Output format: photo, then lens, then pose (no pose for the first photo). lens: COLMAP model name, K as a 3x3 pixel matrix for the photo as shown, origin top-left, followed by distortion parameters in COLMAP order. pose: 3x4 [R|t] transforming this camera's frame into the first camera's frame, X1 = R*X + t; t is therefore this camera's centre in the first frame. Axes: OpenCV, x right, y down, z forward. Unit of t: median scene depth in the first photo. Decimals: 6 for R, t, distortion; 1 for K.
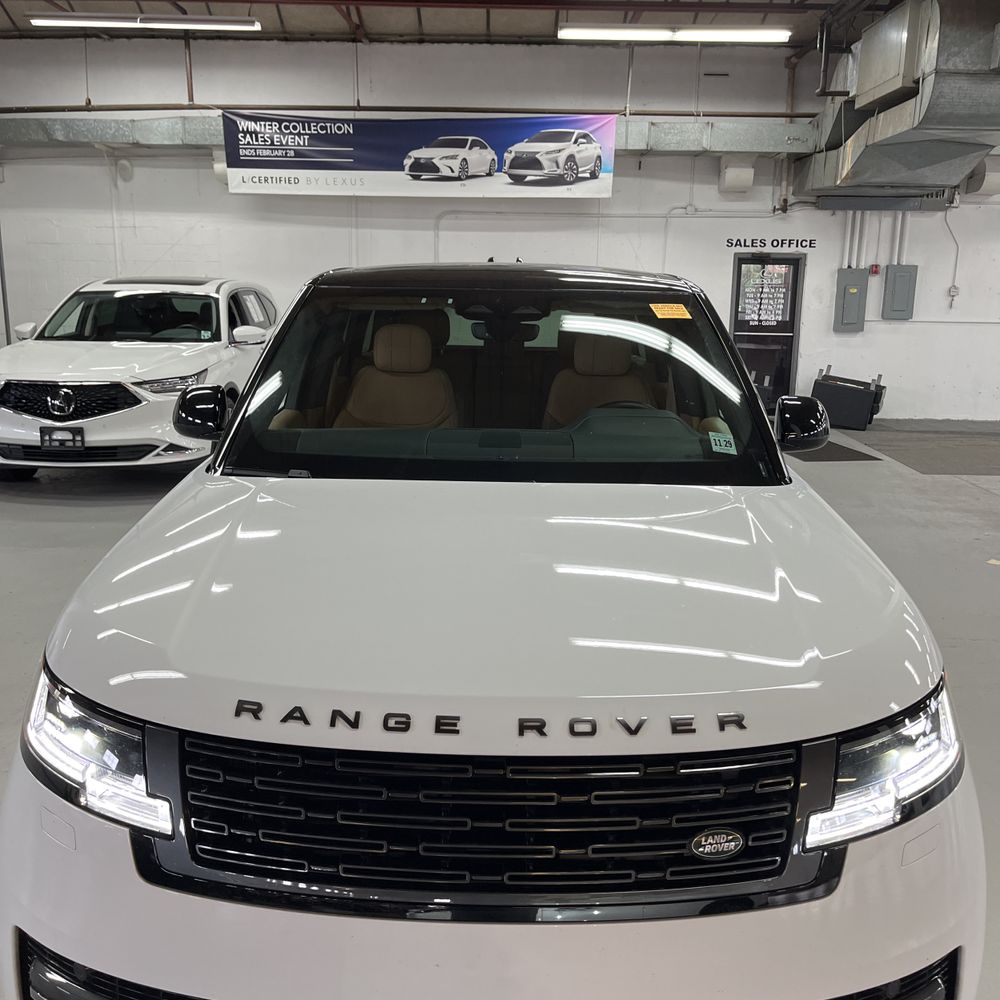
lens RADIAL K [[1027.6, 0, 500.0], [0, 1027.6, 500.0], [0, 0, 1]] dist [0.058257, -0.076606]
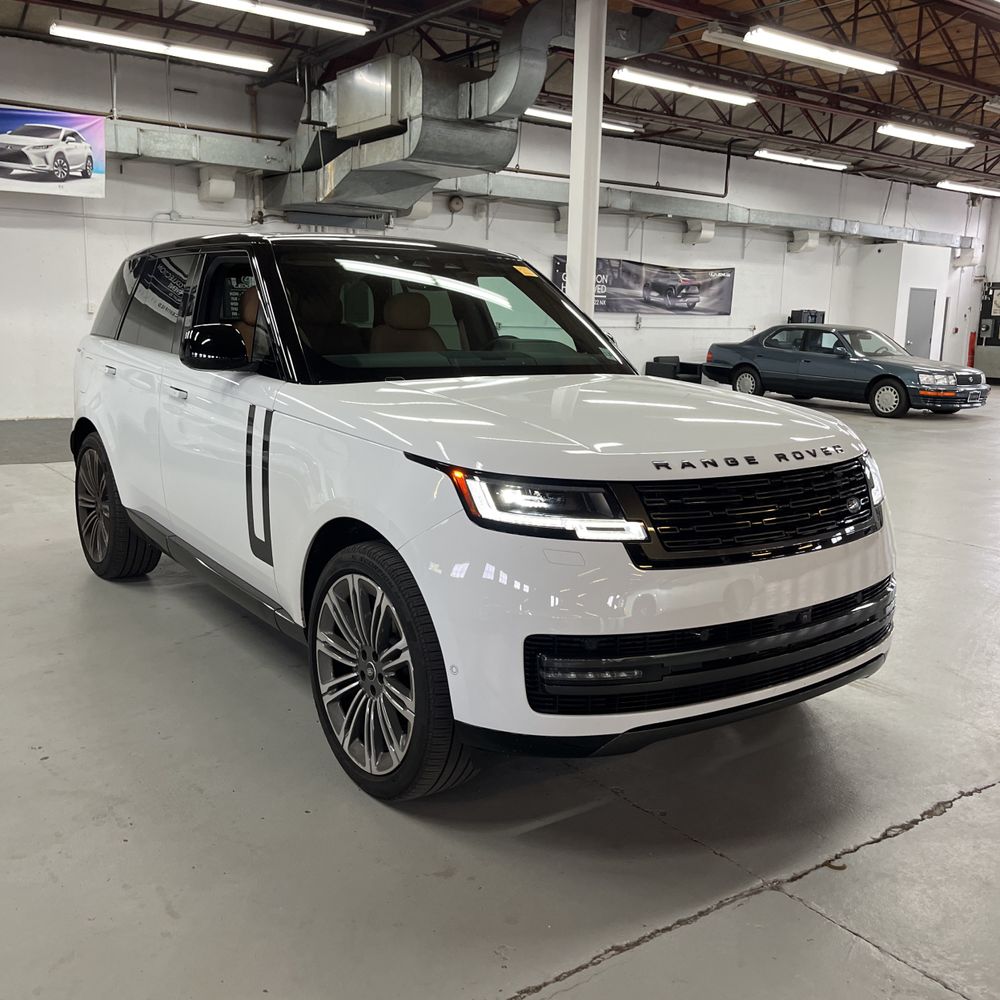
lens RADIAL K [[1005.3, 0, 500.0], [0, 1005.3, 500.0], [0, 0, 1]] dist [0.046301, -0.014576]
pose [[0.805332, -0.108599, 0.582791, -0.199290], [0.117512, 0.992814, 0.022620, 0.026637], [-0.581060, 0.050268, 0.812307, -0.026107]]
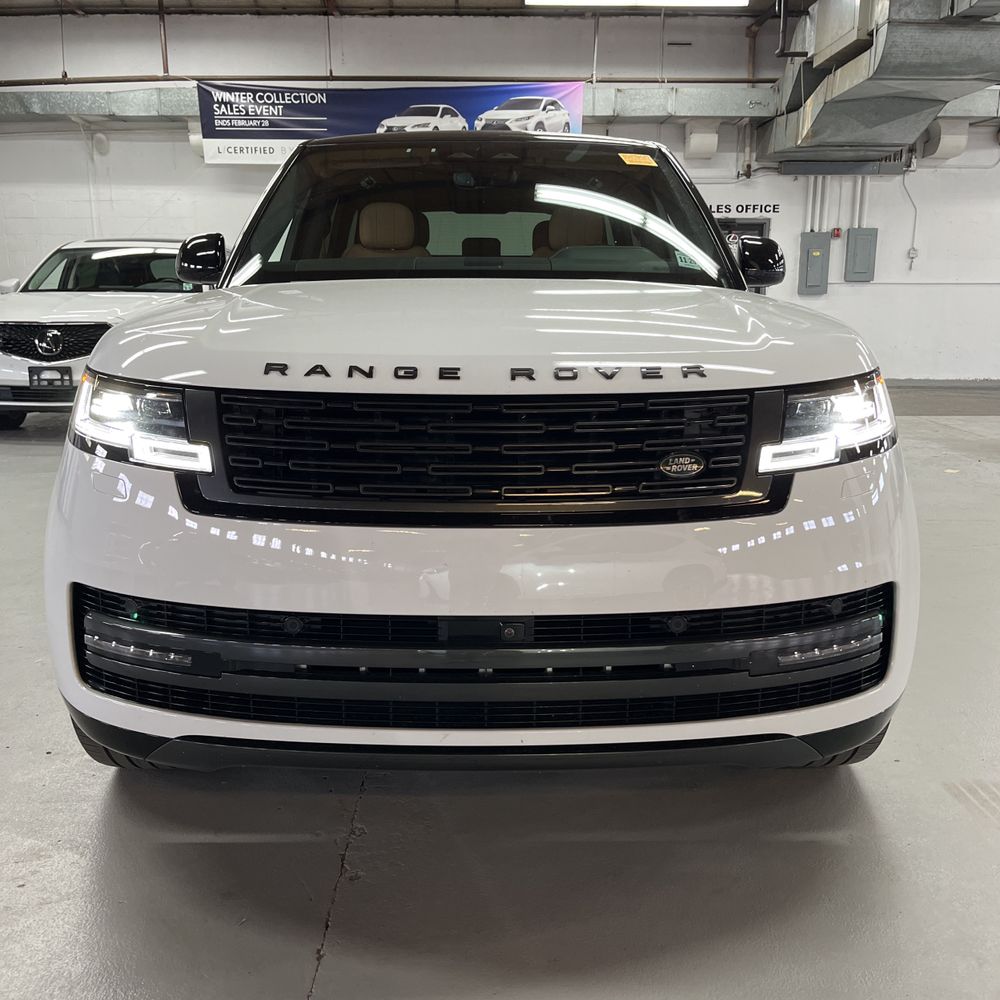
lens RADIAL K [[1023.6, 0, 496.0], [0, 1023.6, 503.1], [0, 0, 1]] dist [0.081098, -0.118718]
pose [[0.999606, -0.018804, 0.020843, -0.003480], [0.018953, 0.999796, -0.006954, 0.050923], [-0.020708, 0.007346, 0.999759, -0.021026]]
